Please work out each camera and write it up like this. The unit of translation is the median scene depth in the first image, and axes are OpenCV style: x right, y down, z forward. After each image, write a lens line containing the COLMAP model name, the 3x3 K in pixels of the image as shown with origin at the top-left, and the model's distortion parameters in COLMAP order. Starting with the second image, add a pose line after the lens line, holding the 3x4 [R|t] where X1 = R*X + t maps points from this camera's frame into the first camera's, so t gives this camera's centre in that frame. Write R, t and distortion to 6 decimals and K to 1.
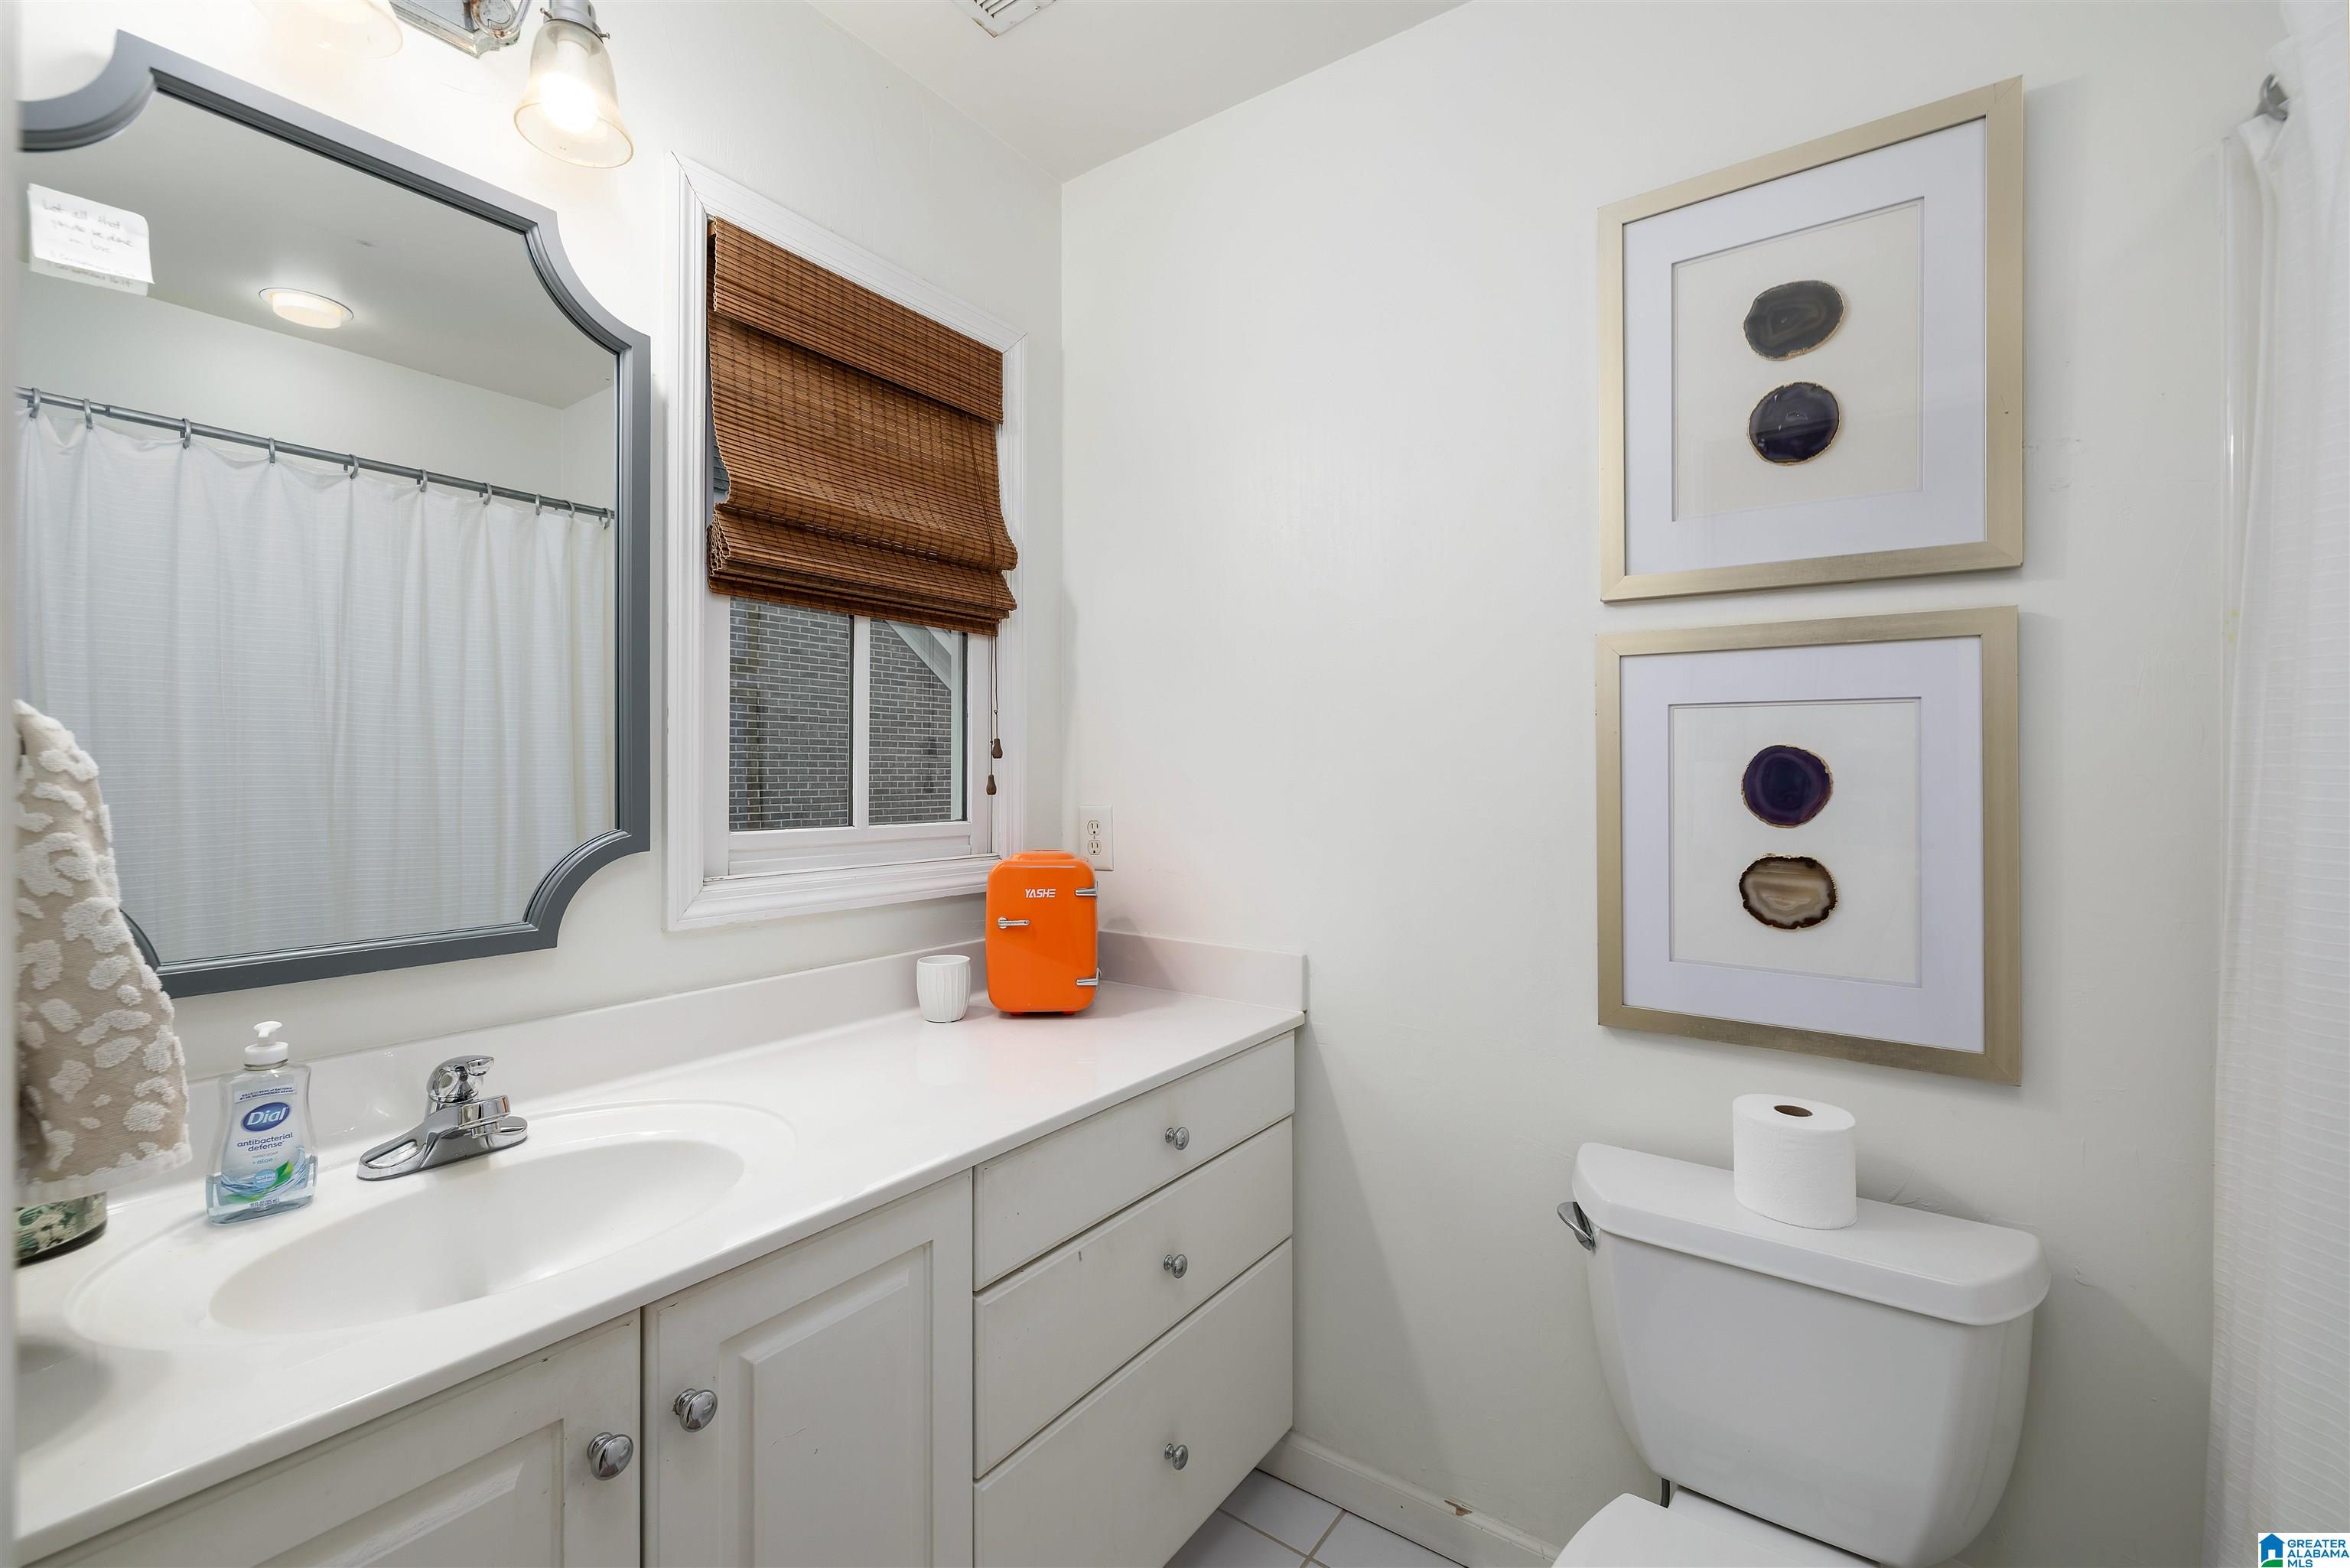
lens RADIAL K [[994.5, 0, 1175.0], [0, 994.5, 784.0], [0, 0, 1]] dist [-0.001345, -0.000214]
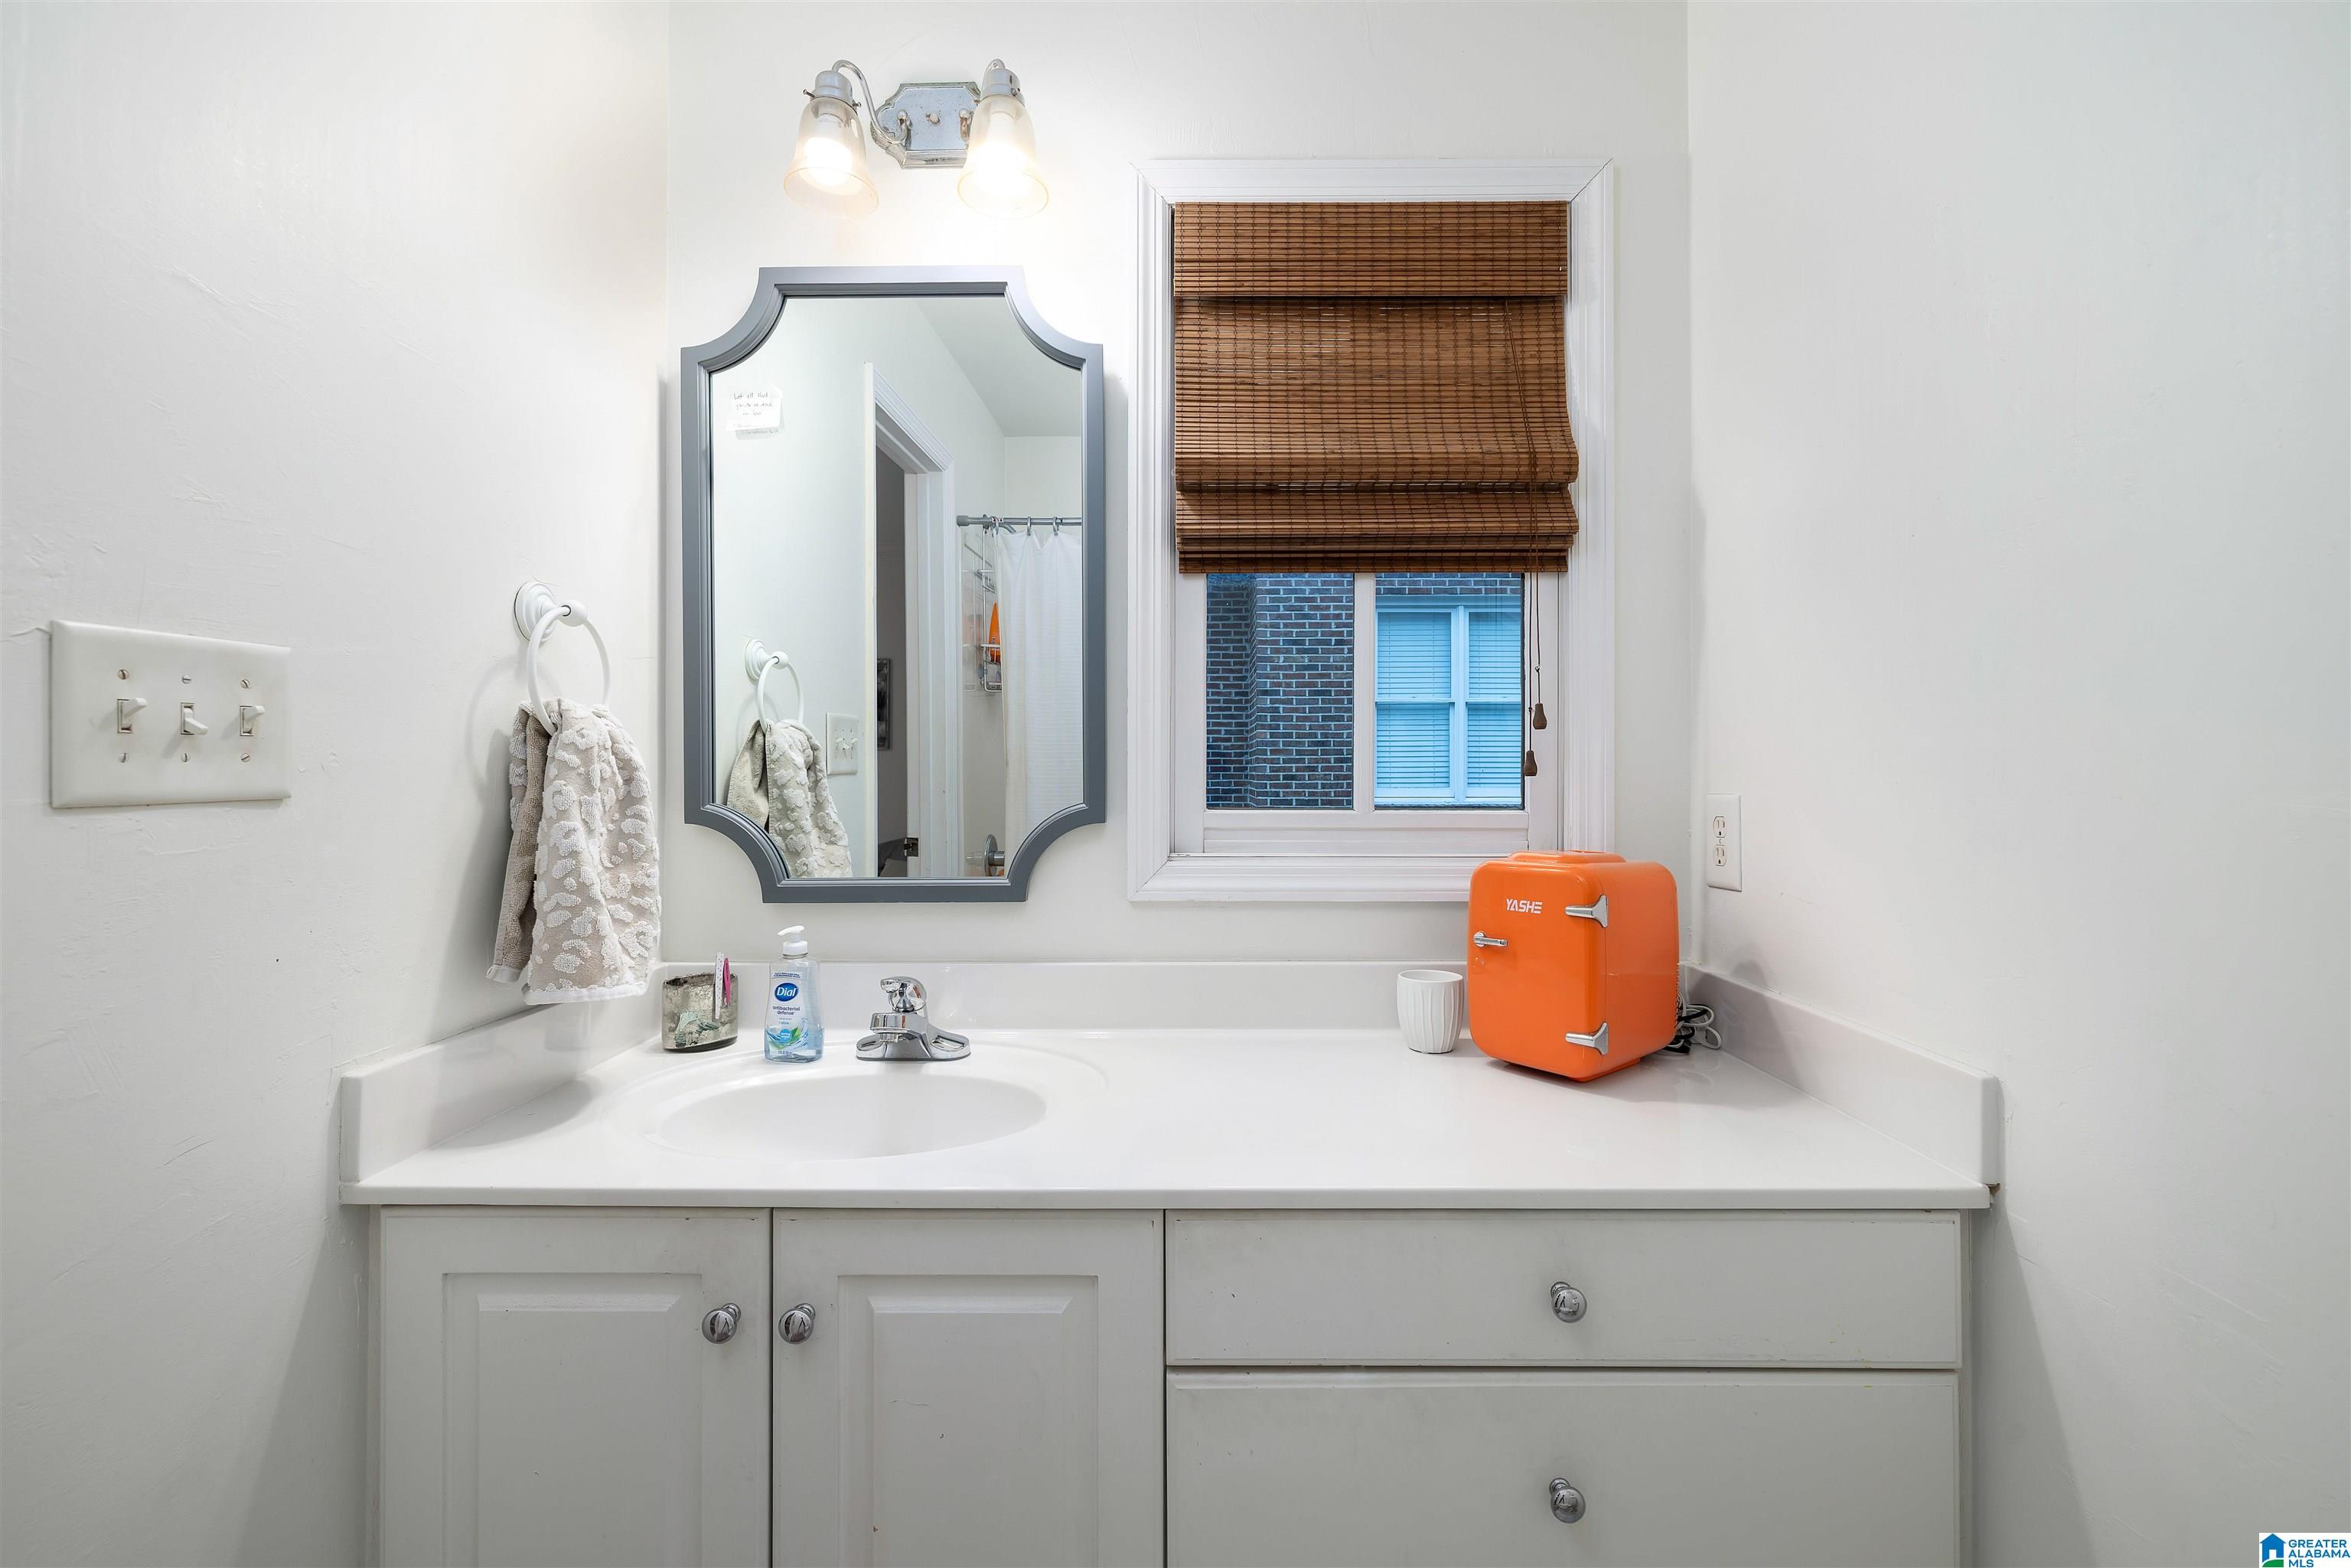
lens RADIAL K [[1022.6, 0, 1175.7], [0, 1022.6, 771.7], [0, 0, 1]] dist [0.002187, 0.000049]
pose [[0.578456, -0.003093, -0.815708, 0.359078], [-0.006038, 0.999949, -0.008074, 0.018024], [0.815691, 0.009595, 0.578408, 0.366781]]
